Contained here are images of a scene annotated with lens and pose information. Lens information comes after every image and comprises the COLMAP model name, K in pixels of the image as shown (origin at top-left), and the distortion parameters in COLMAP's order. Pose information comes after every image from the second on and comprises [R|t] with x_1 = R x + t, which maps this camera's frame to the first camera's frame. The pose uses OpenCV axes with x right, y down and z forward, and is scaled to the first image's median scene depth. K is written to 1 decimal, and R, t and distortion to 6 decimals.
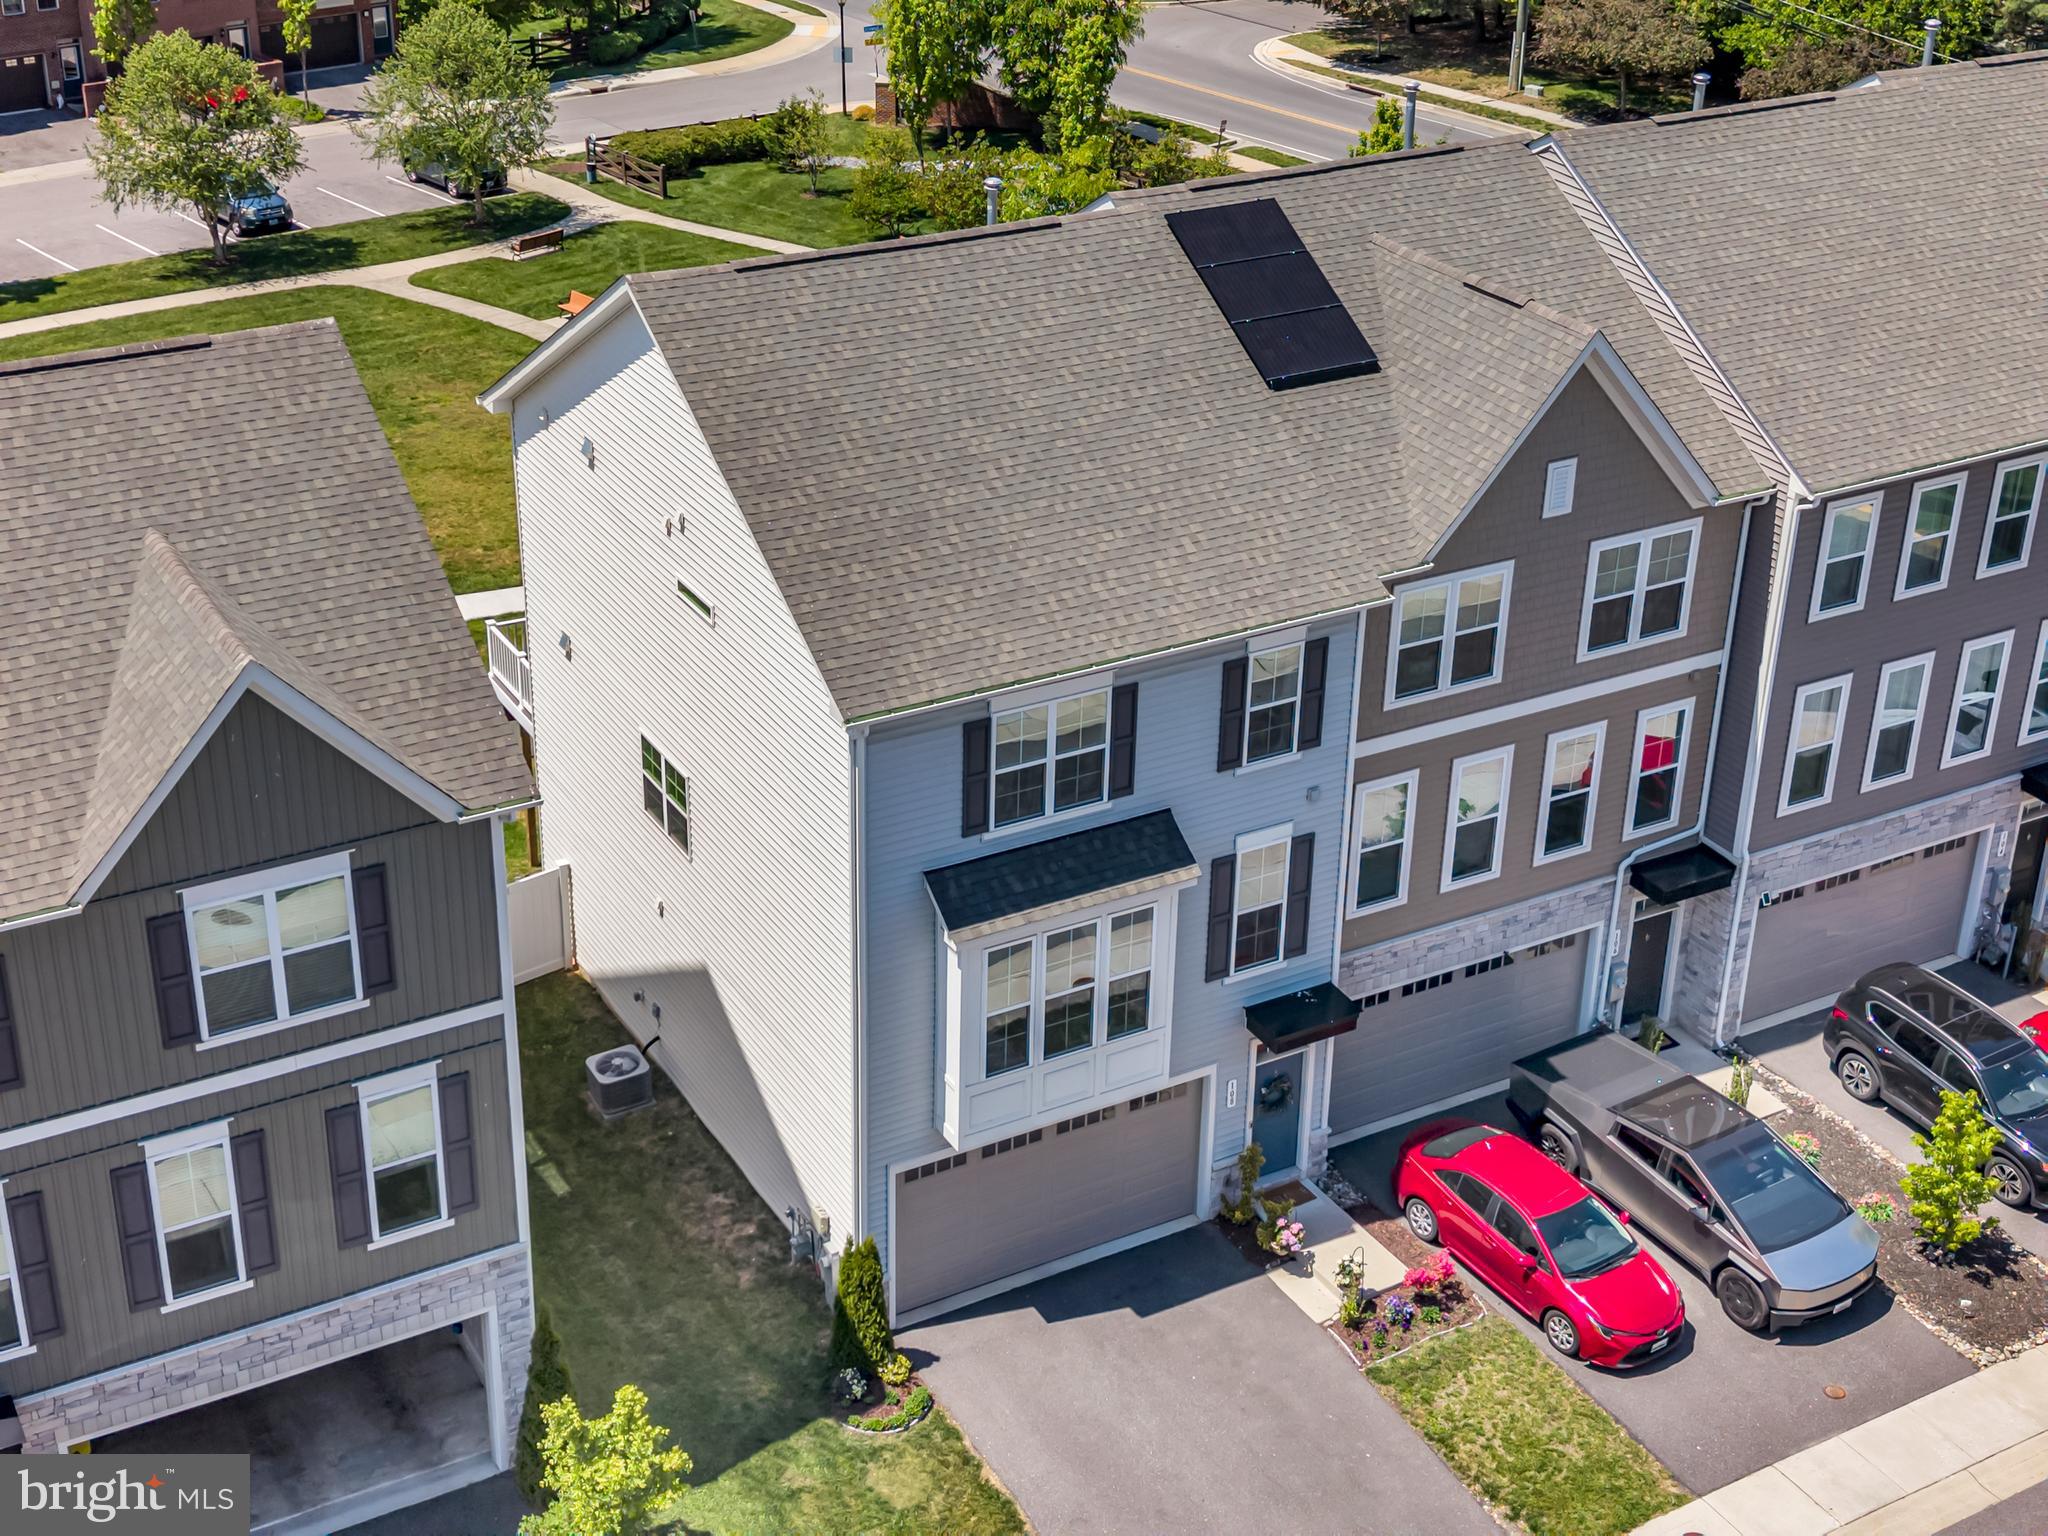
lens RADIAL K [[2712.4, 0, 1018.0], [0, 2712.4, 689.0], [0, 0, 1]] dist [0.229169, -0.826025]
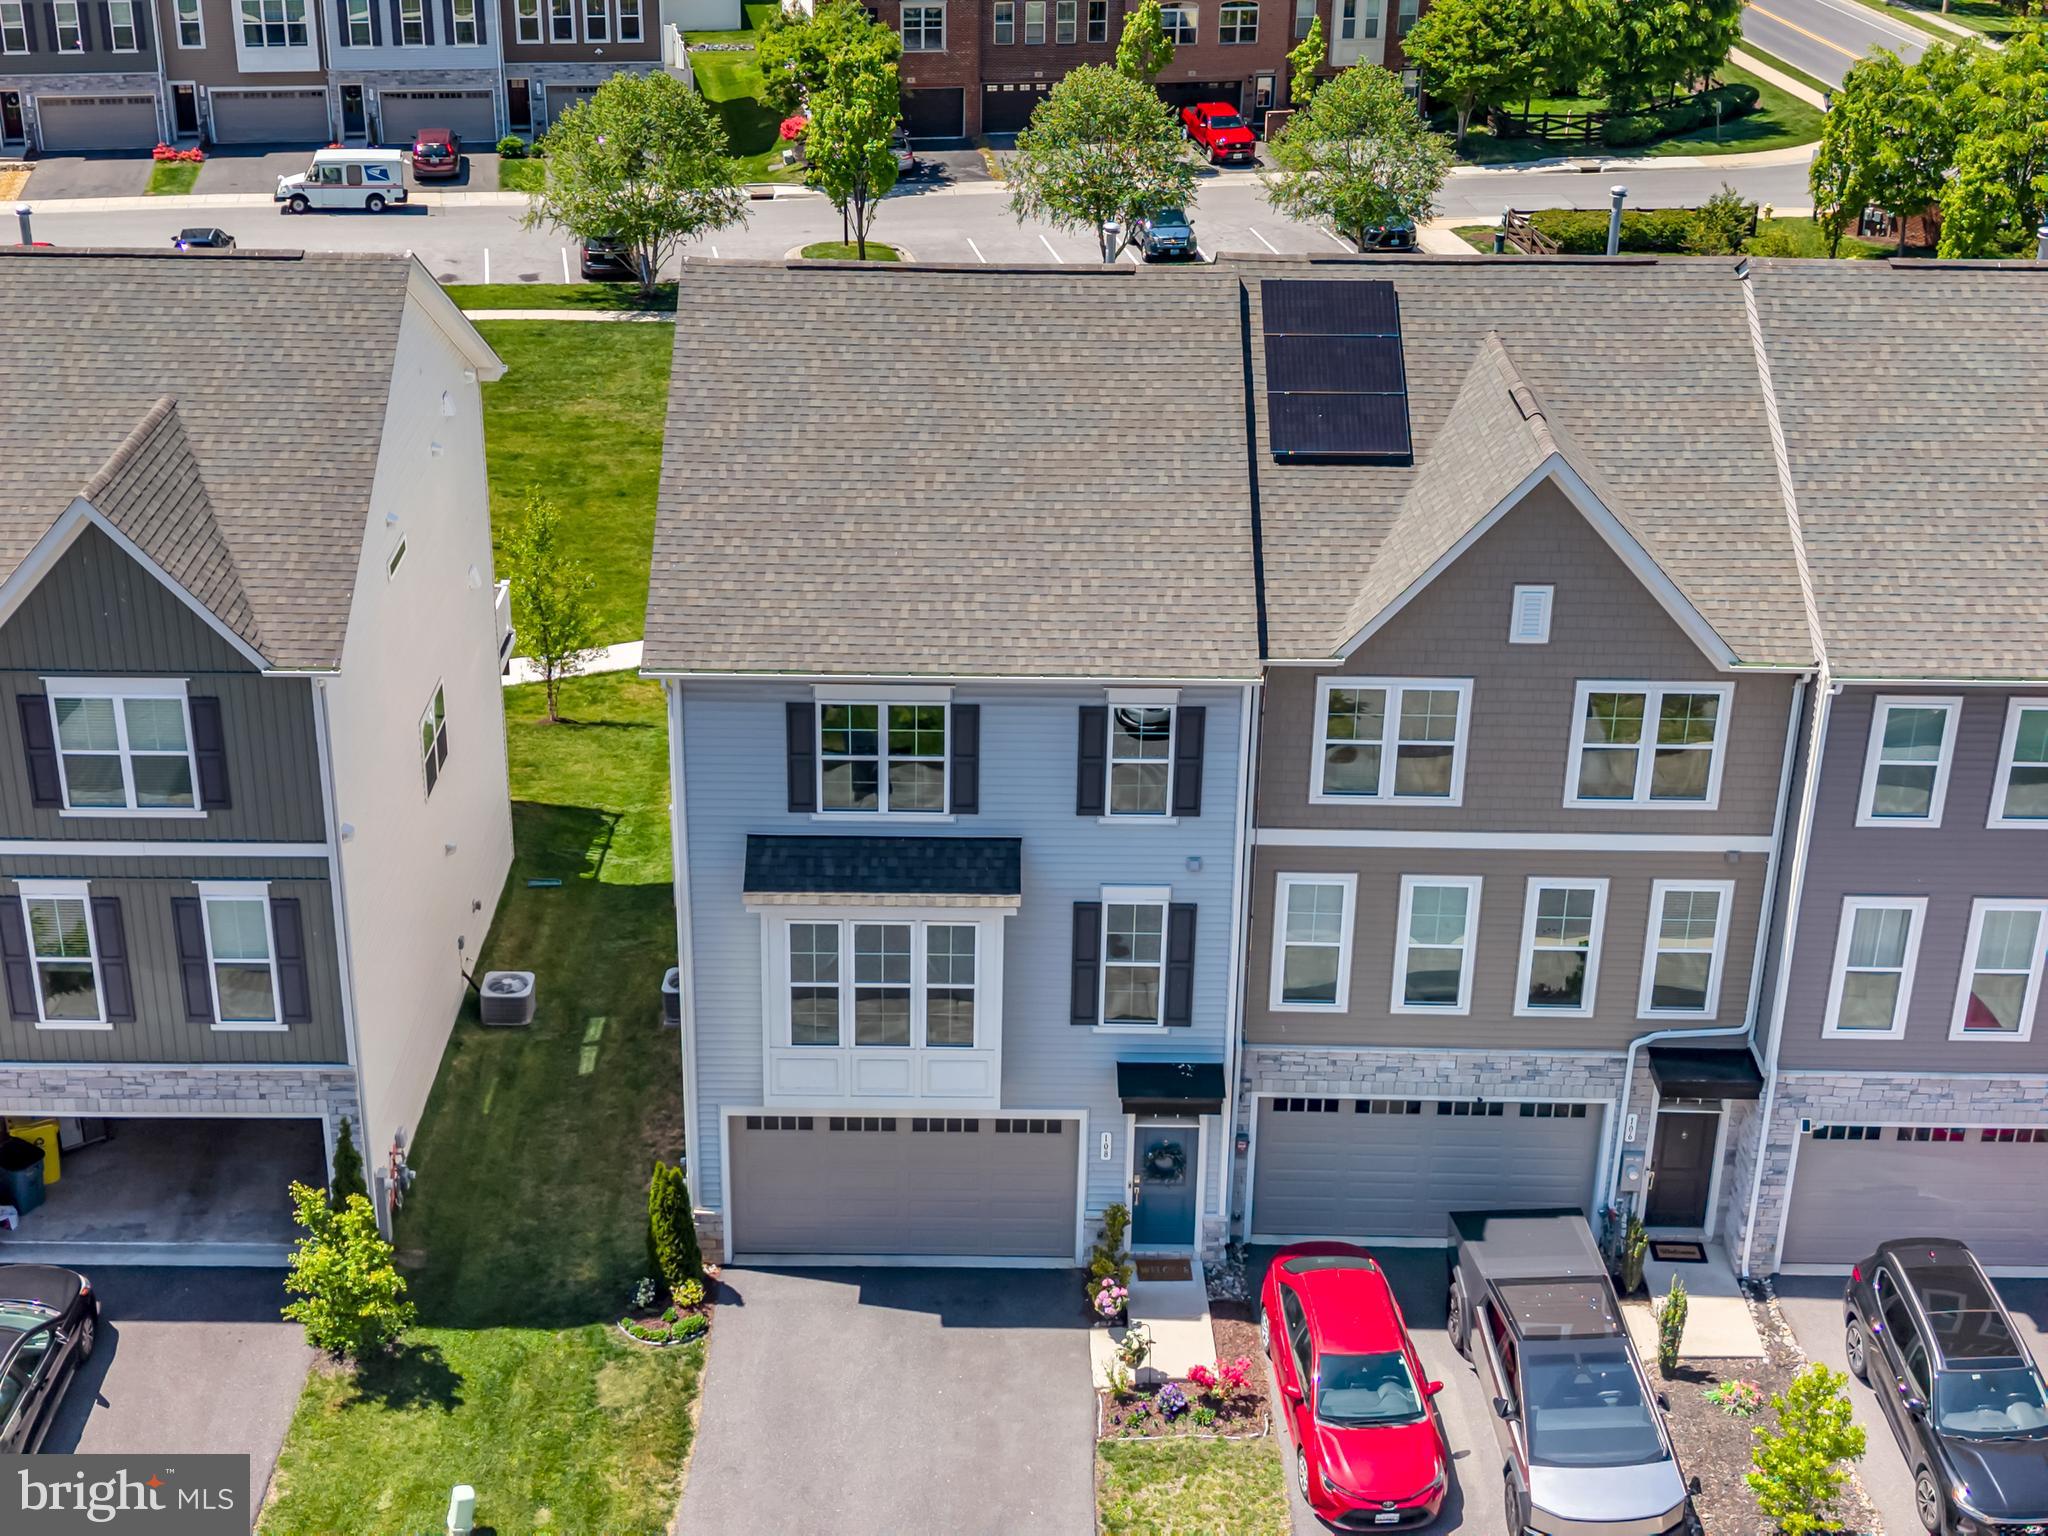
lens RADIAL K [[2712.4, 0, 1018.0], [0, 2712.4, 689.0], [0, 0, 1]] dist [0.229169, -0.826025]
pose [[0.869618, 0.200133, -0.451345, 0.476876], [-0.213450, 0.976710, 0.021828, -0.031073], [0.445201, 0.077357, 0.892083, 0.080929]]
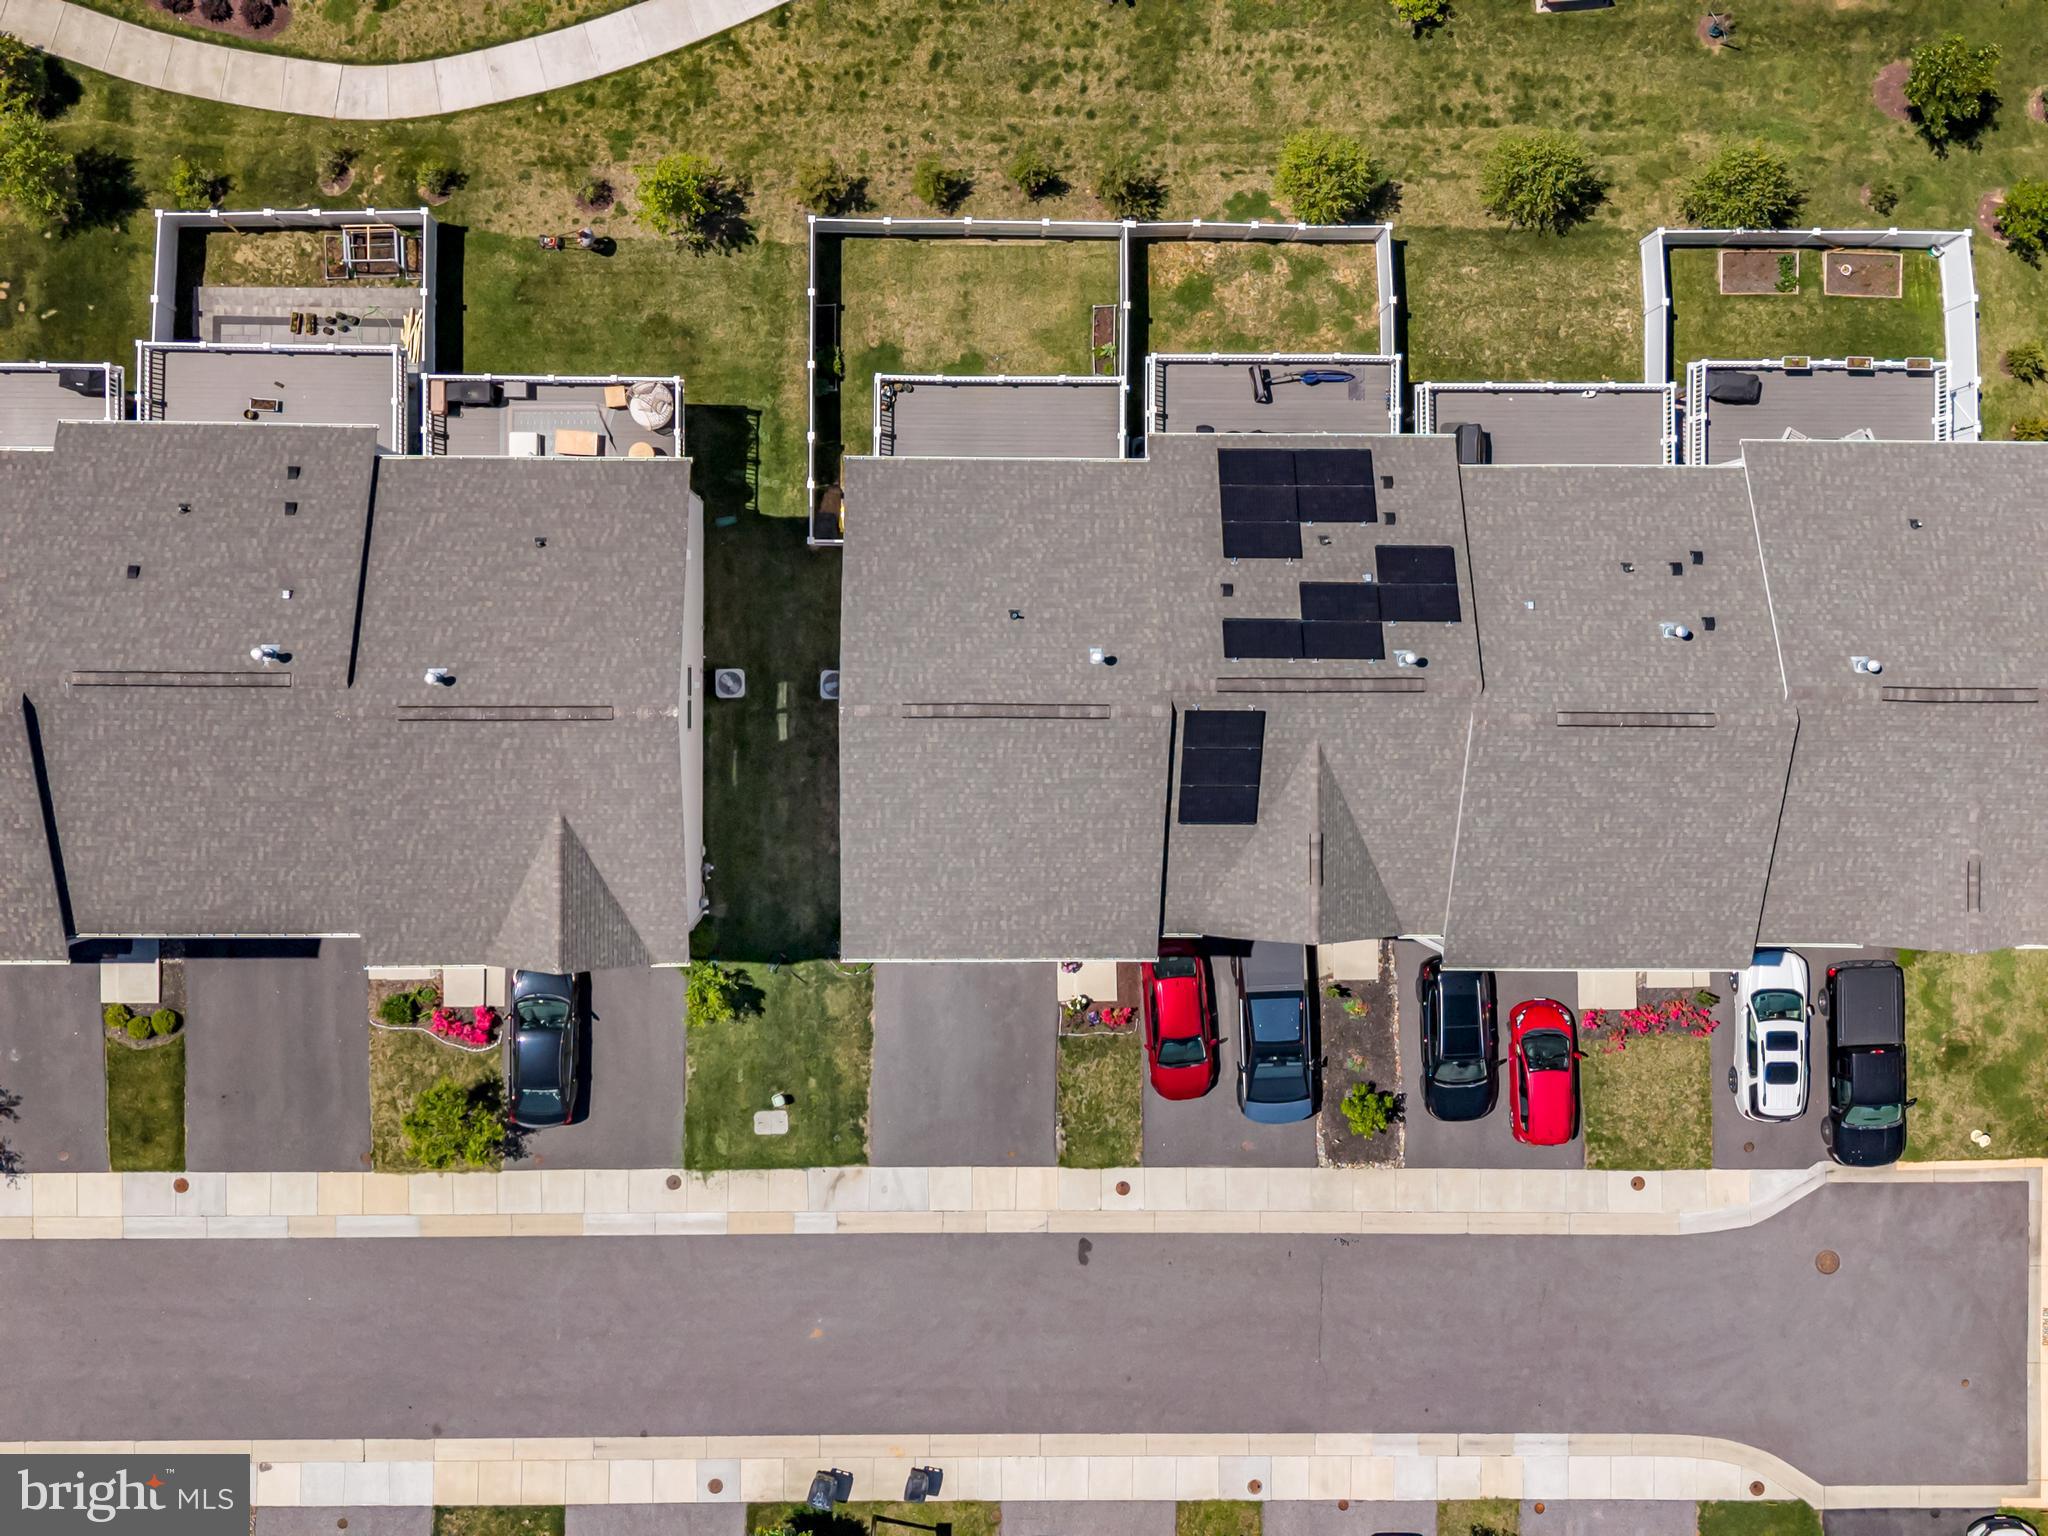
lens RADIAL K [[2712.4, 0, 1018.0], [0, 2712.4, 689.0], [0, 0, 1]] dist [0.229169, -0.826025]
pose [[0.866612, 0.498681, 0.017352, -0.073532], [-0.238888, 0.384109, 0.891848, -1.704990], [0.438083, -0.777031, 0.452002, 0.221545]]
